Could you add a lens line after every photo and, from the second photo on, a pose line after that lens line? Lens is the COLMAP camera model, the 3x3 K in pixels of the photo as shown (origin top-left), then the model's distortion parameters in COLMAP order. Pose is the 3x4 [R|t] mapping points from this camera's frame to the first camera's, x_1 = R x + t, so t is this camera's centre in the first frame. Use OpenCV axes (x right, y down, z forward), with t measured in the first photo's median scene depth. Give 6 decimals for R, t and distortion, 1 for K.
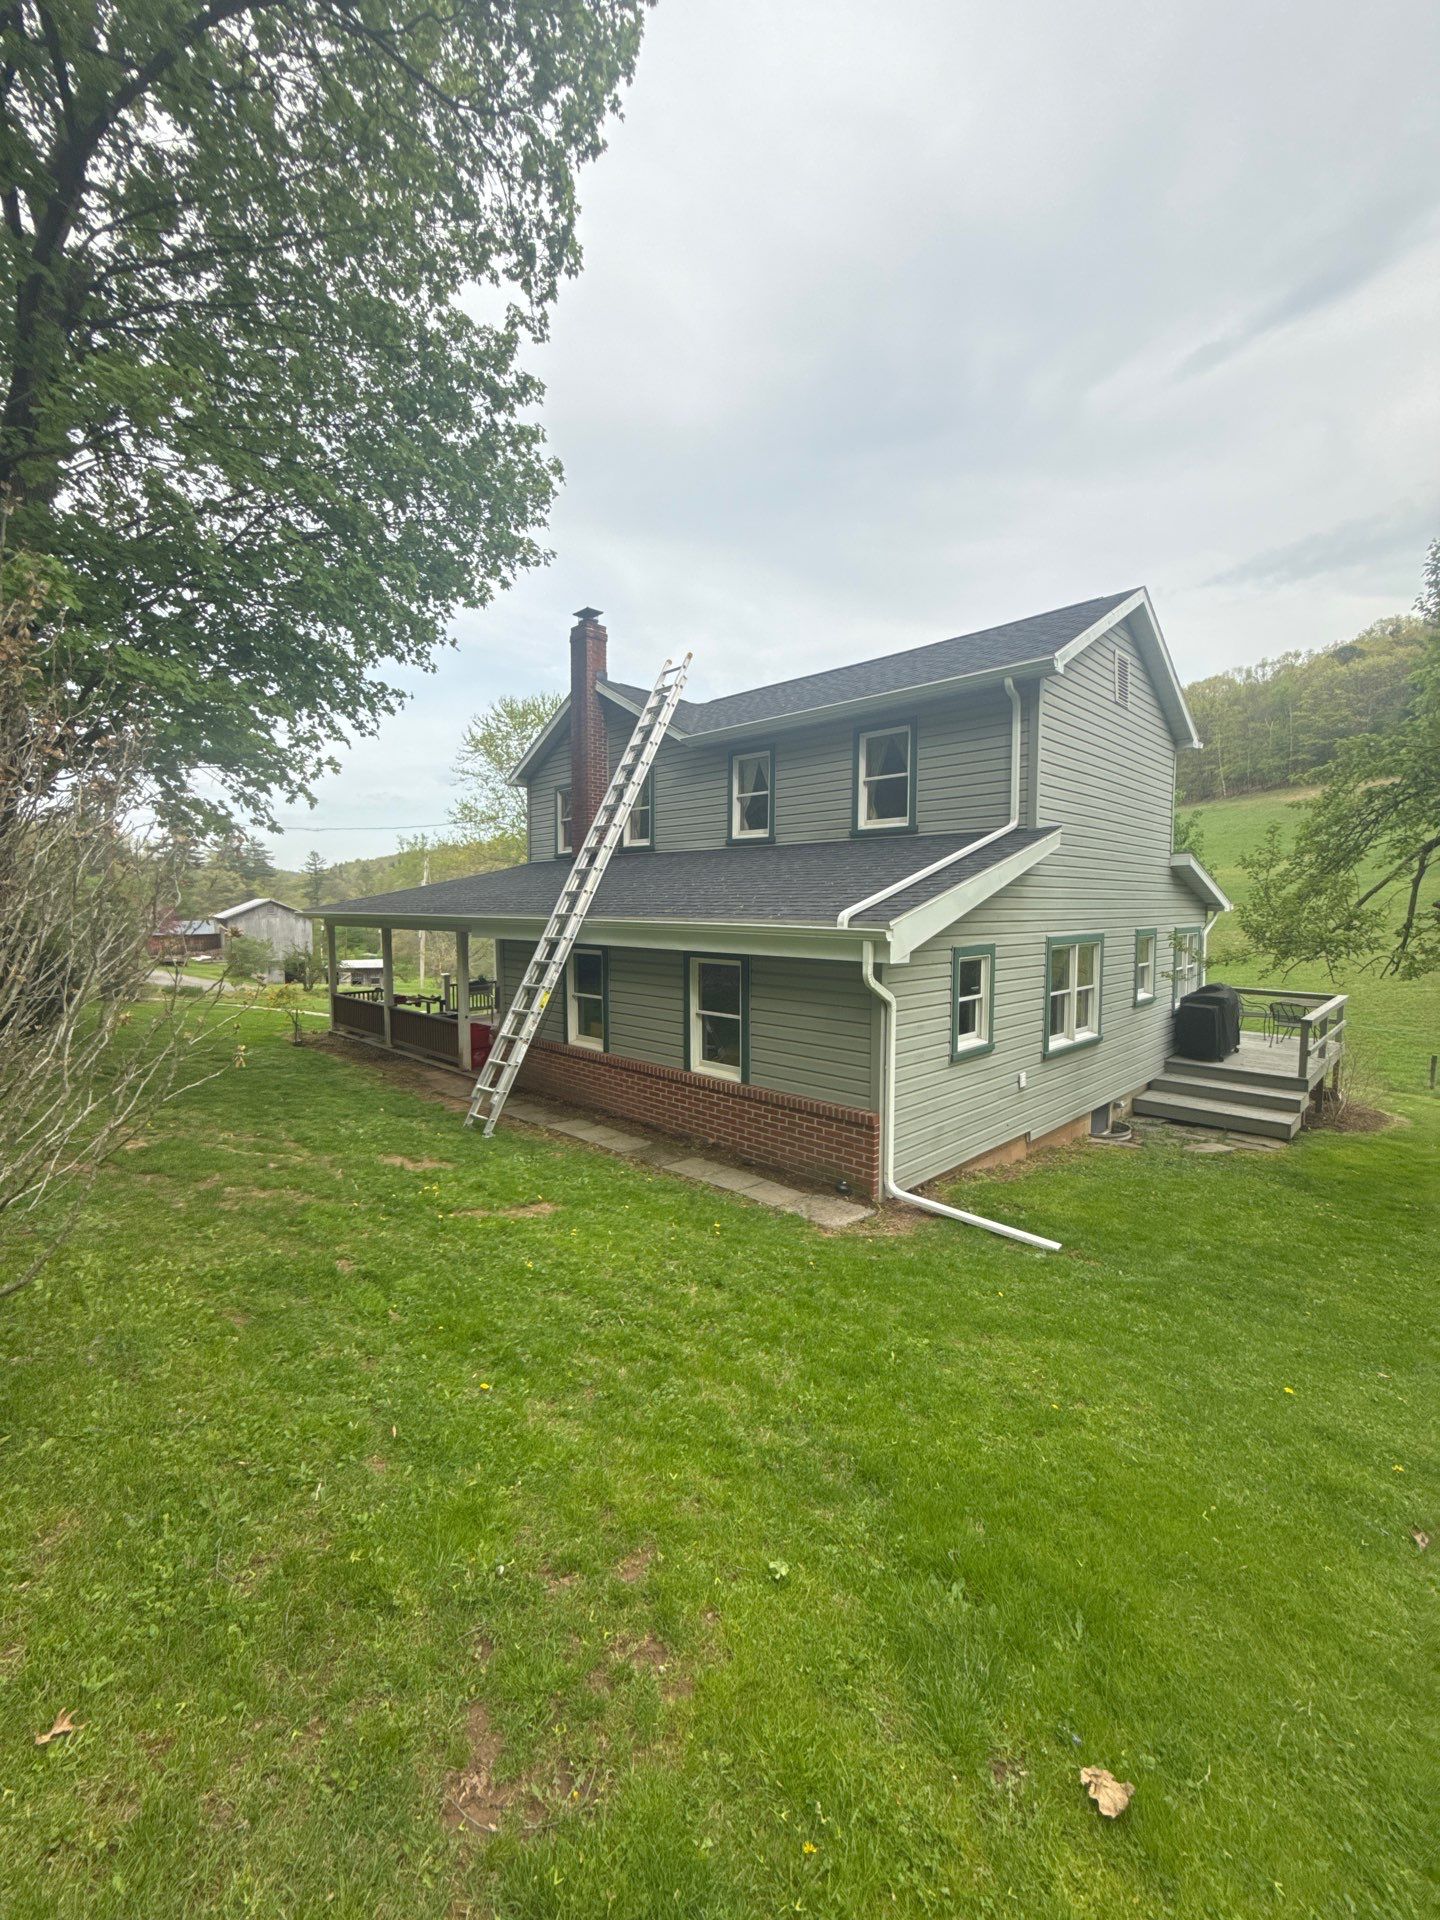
lens RADIAL K [[774.3, 0, 720.0], [0, 774.3, 960.0], [0, 0, 1]] dist [-0.016166, -0.000277]
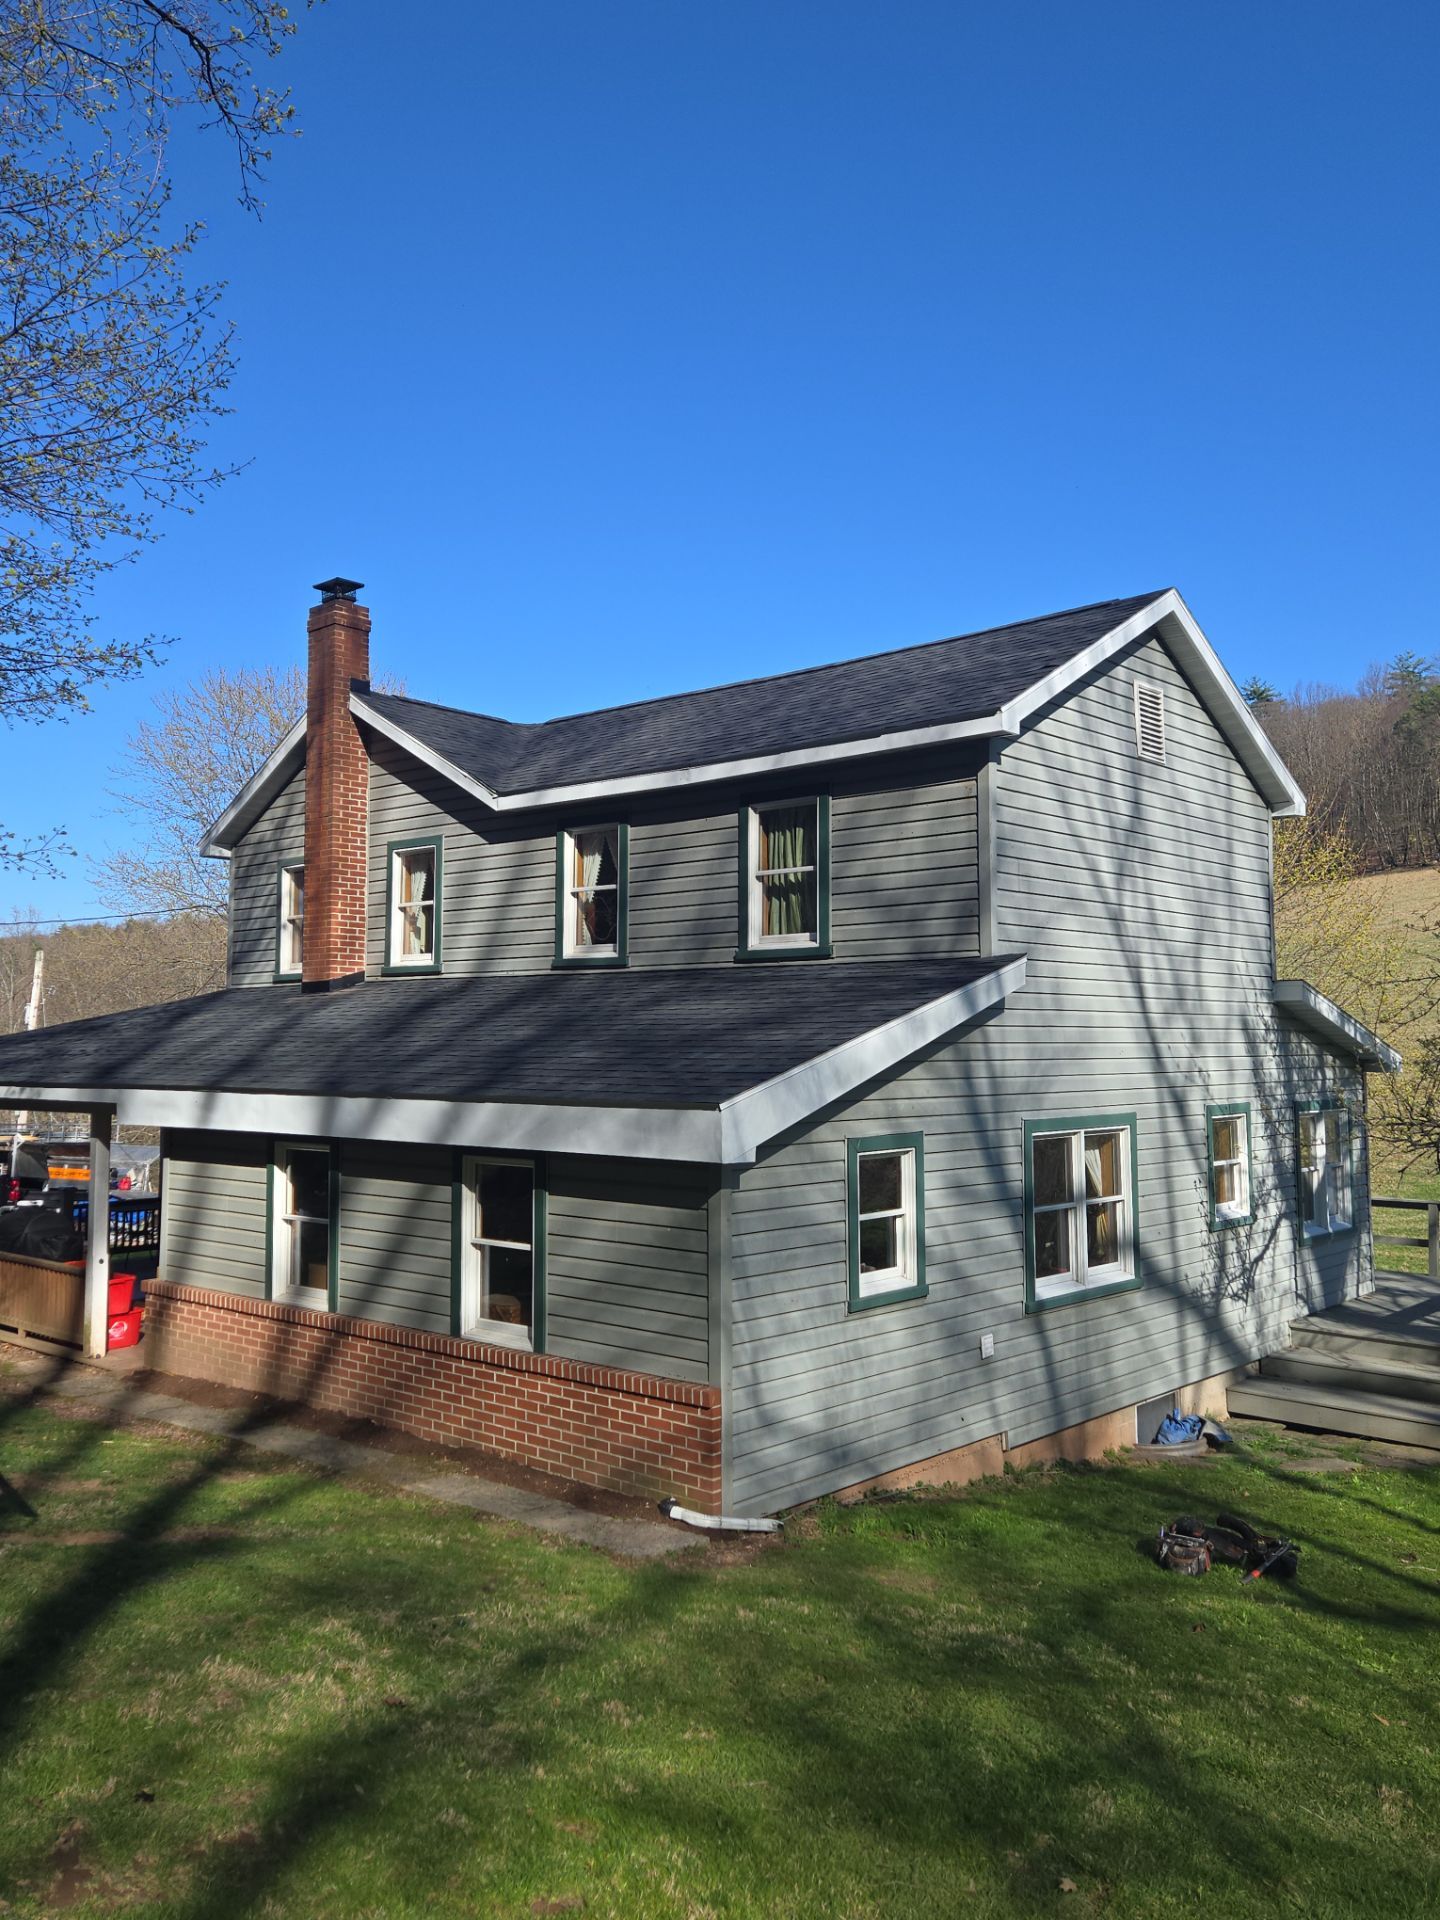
lens RADIAL K [[1498.0, 0, 720.0], [0, 1498.0, 960.0], [0, 0, 1]] dist [0.096033, 0.000515]
pose [[0.998434, -0.000815, 0.055930, 0.083632], [0.007730, 0.992310, -0.123535, -0.006578], [-0.055399, 0.123774, 0.990763, -0.224797]]
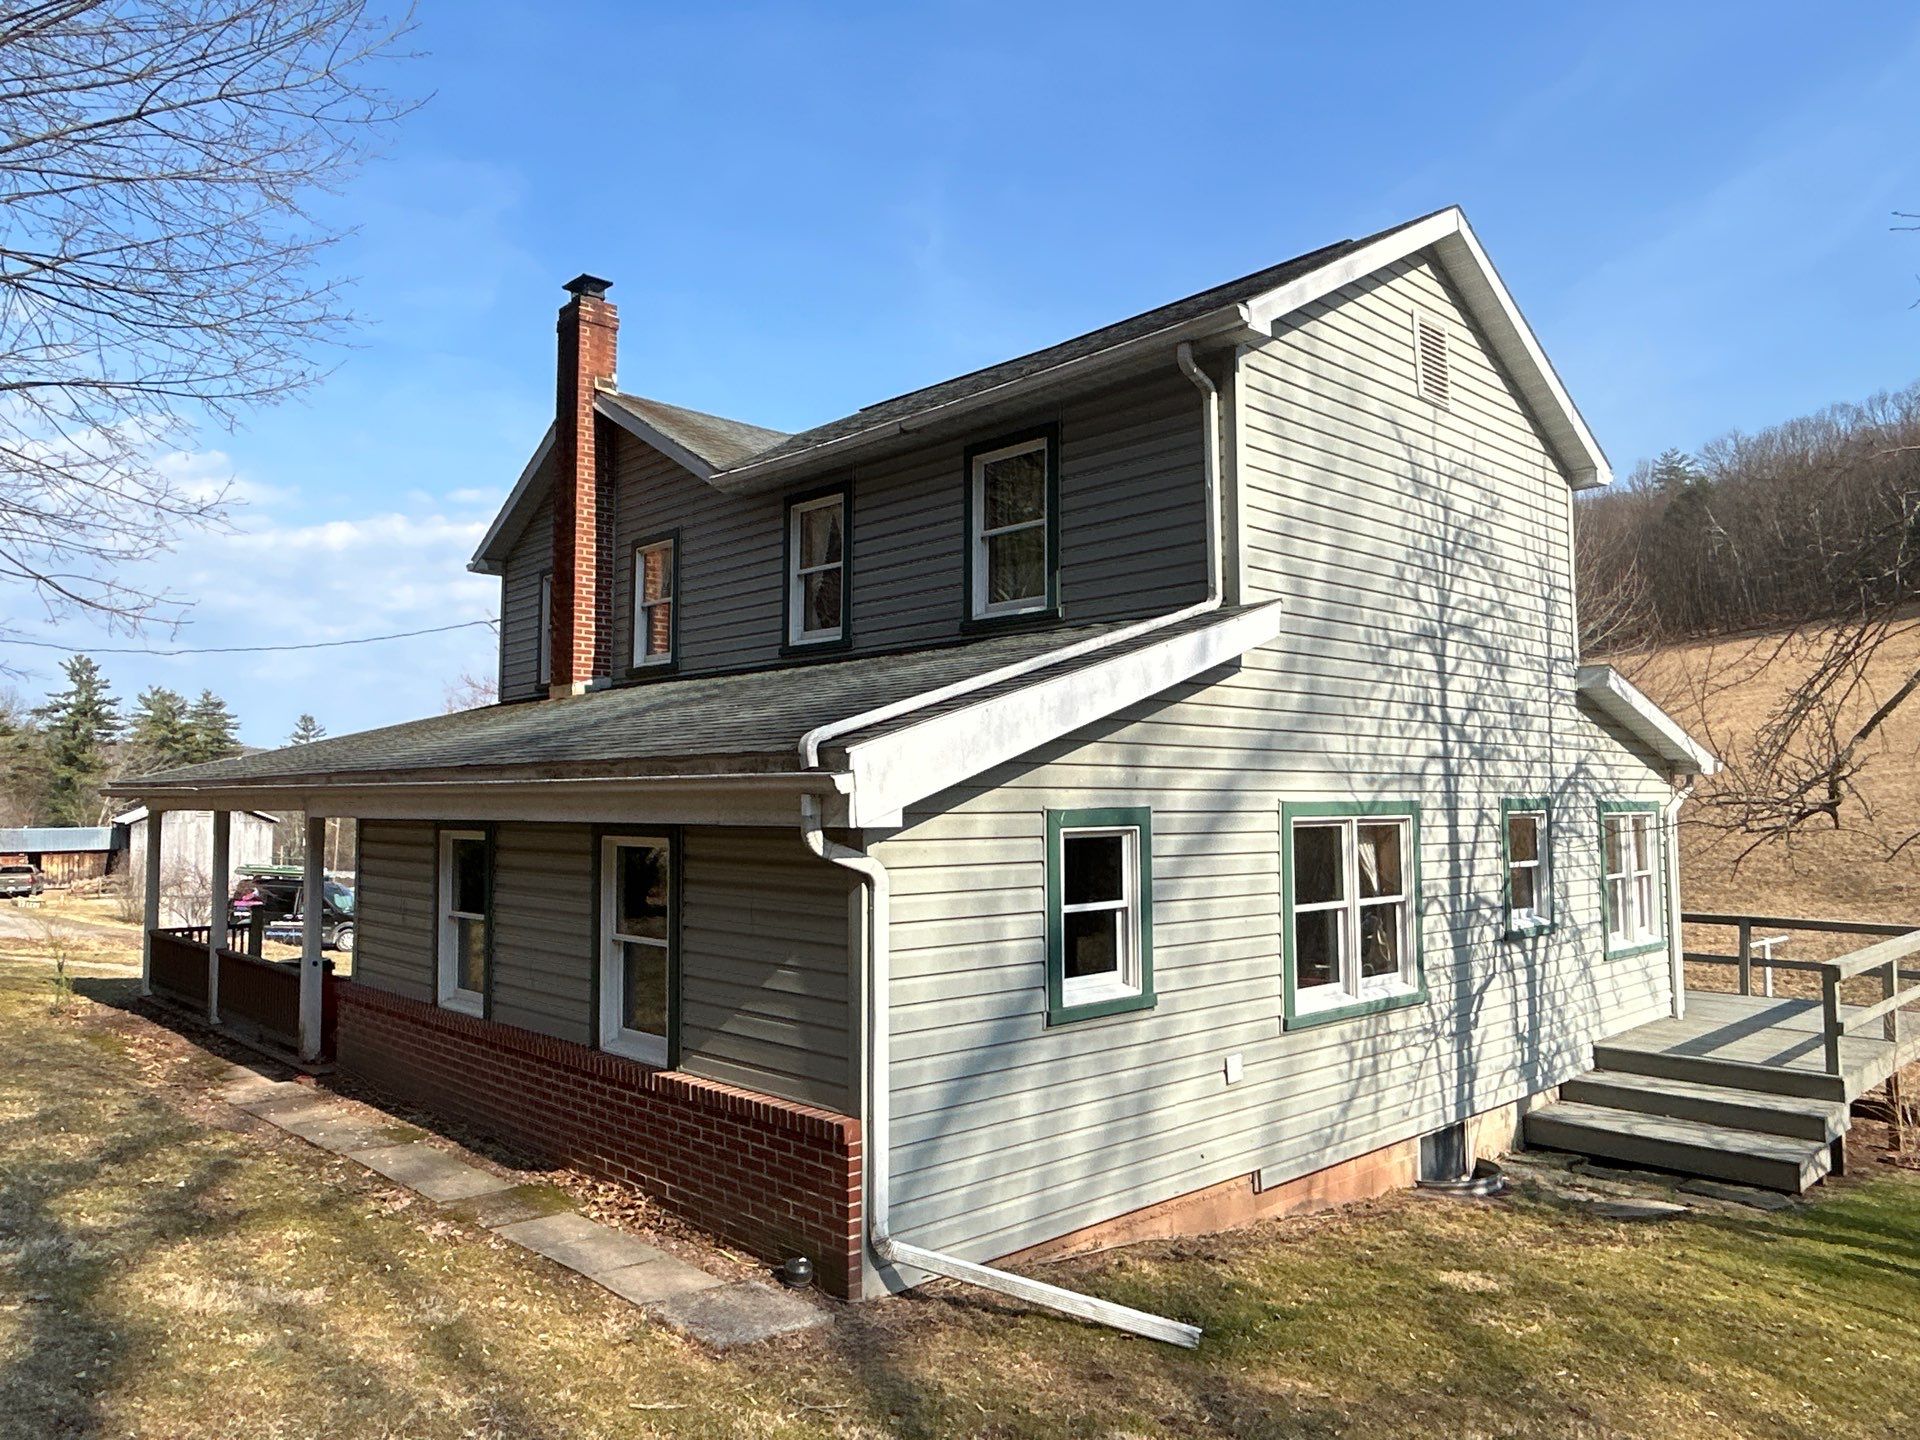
lens RADIAL K [[1292.0, 0, 969.2], [0, 1292.0, 724.6], [0, 0, 1]] dist [0.023795, -0.000812]
pose [[0.999851, -0.005291, -0.016457, 0.186080], [0.003084, 0.991335, -0.131318, 0.031190], [0.017009, 0.131248, 0.991204, 0.064736]]
